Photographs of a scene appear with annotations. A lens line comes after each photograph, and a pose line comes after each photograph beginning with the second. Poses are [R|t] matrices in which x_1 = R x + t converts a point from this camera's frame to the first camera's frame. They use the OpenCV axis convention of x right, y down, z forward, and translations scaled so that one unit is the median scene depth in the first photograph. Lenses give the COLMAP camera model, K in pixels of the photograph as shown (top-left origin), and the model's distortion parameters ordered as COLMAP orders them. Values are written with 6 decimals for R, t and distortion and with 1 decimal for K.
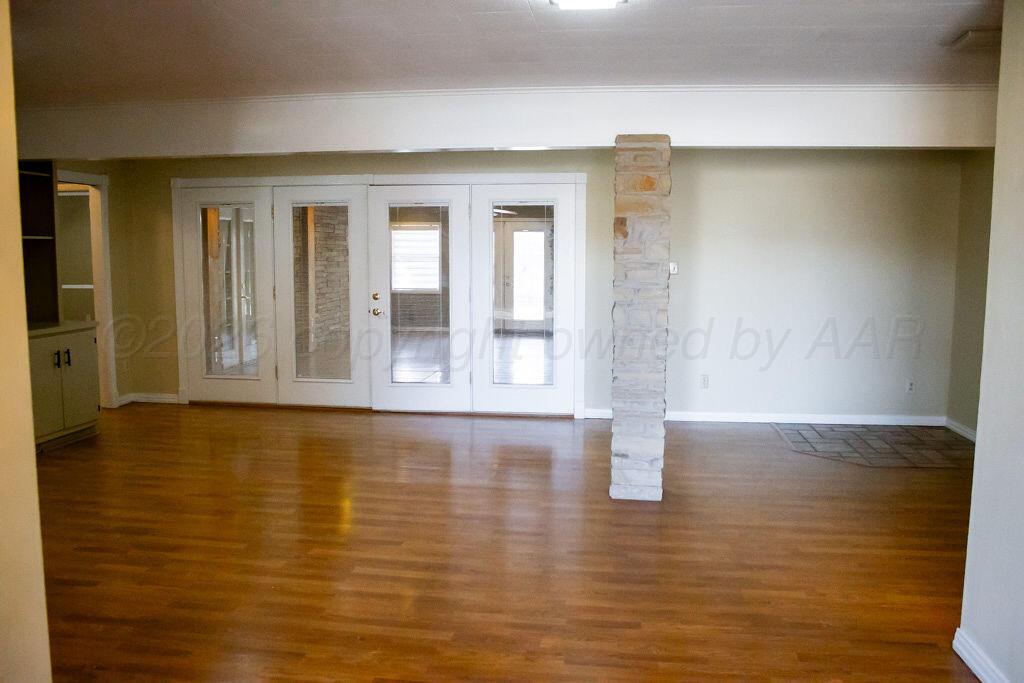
lens RADIAL K [[860.4, 0, 505.5], [0, 860.4, 333.3], [0, 0, 1]] dist [-0.098642, 0.042539]
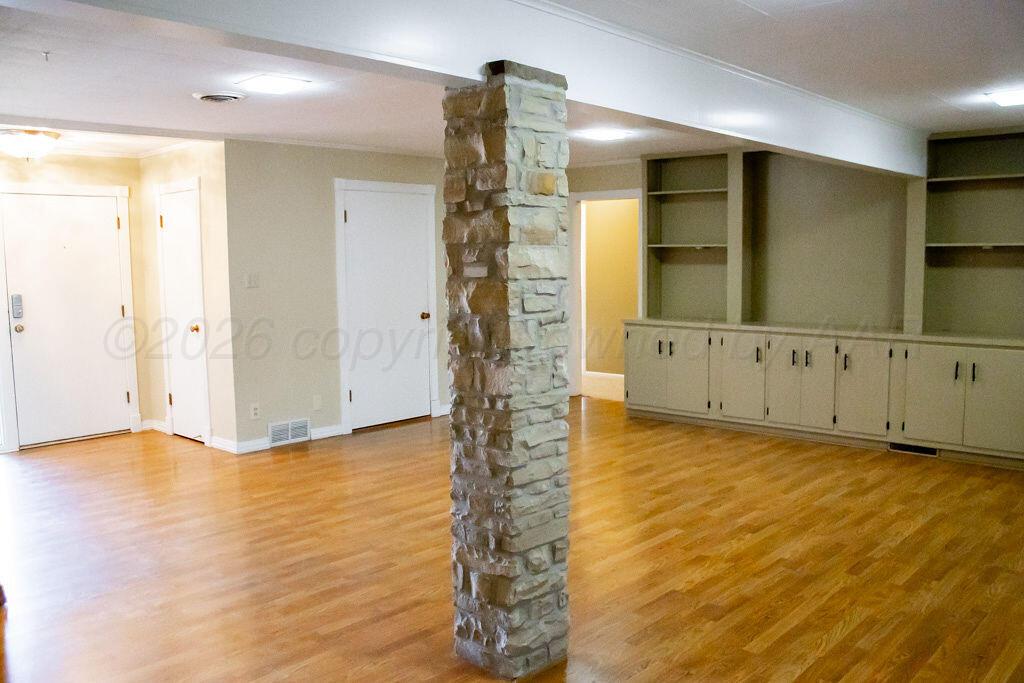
lens RADIAL K [[860.4, 0, 515.3], [0, 860.4, 344.2], [0, 0, 1]] dist [-0.098642, 0.042539]
pose [[-0.540083, 0.092948, -0.836463, 0.506019], [-0.074819, 0.984645, 0.157723, -0.104649], [0.838279, 0.147767, -0.524836, 0.990035]]
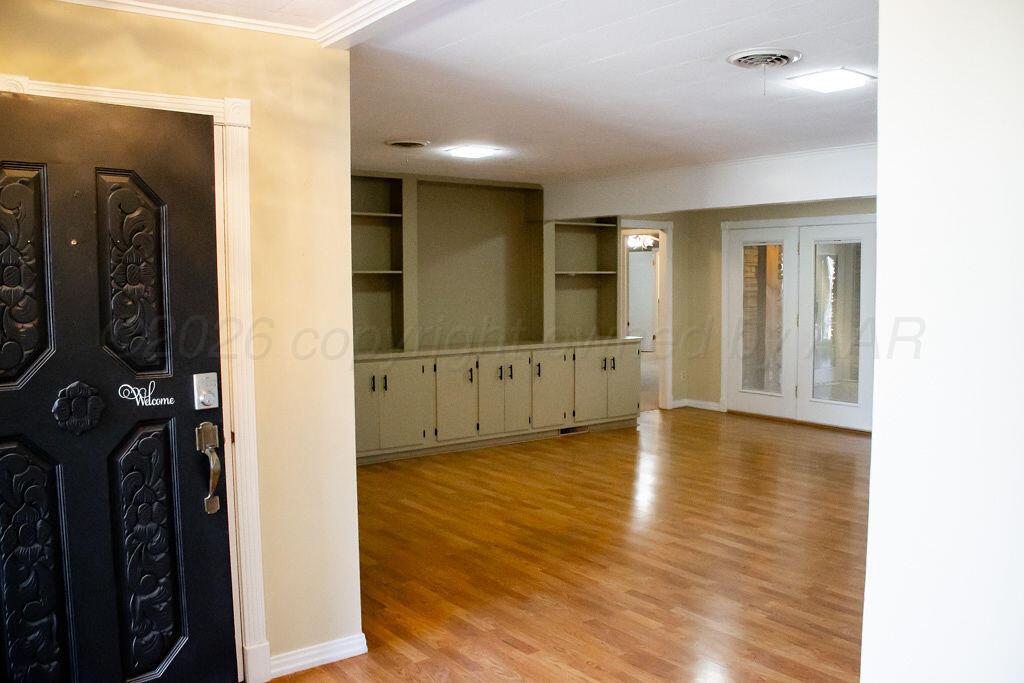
lens RADIAL K [[860.4, 0, 507.6], [0, 860.4, 343.6], [0, 0, 1]] dist [-0.098642, 0.042539]
pose [[0.709610, 0.045745, -0.703108, 0.290768], [-0.060976, 0.998133, 0.003399, 0.002963], [0.701951, 0.040461, 0.711075, -0.073046]]
